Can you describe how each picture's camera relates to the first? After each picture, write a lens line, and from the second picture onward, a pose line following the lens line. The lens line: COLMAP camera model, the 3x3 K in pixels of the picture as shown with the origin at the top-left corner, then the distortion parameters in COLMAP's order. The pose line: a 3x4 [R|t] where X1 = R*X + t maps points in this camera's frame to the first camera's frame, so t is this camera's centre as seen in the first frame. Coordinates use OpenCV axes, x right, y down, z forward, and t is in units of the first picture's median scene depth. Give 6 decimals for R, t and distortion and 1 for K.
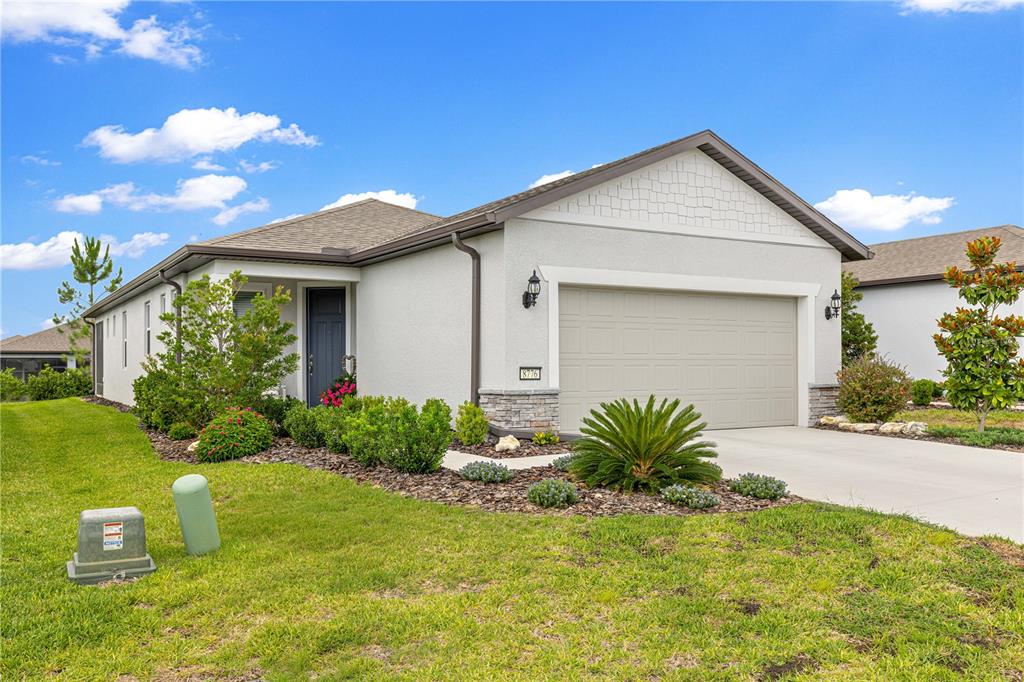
lens RADIAL K [[876.9, 0, 512.0], [0, 876.9, 341.0], [0, 0, 1]] dist [-0.004128, -0.000440]
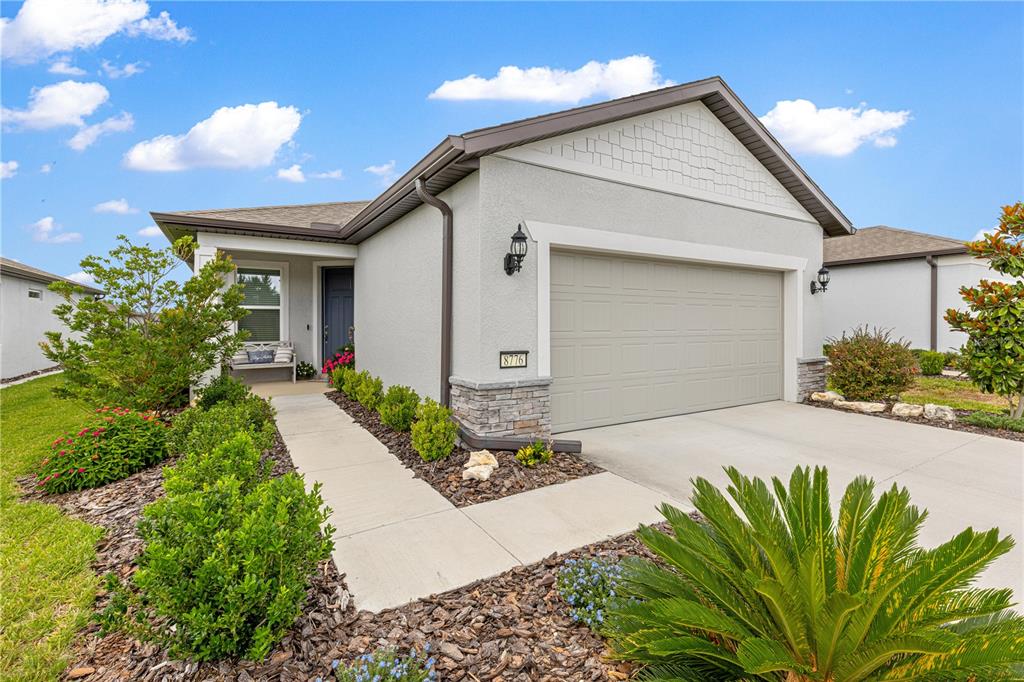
lens RADIAL K [[468.2, 0, 514.0], [0, 468.2, 332.1], [0, 0, 1]] dist [-0.000943, -0.000124]
pose [[0.999974, 0.001387, 0.007065, 0.017112], [-0.001708, 0.998955, 0.045674, -0.005894], [-0.006994, -0.045685, 0.998931, 0.560714]]
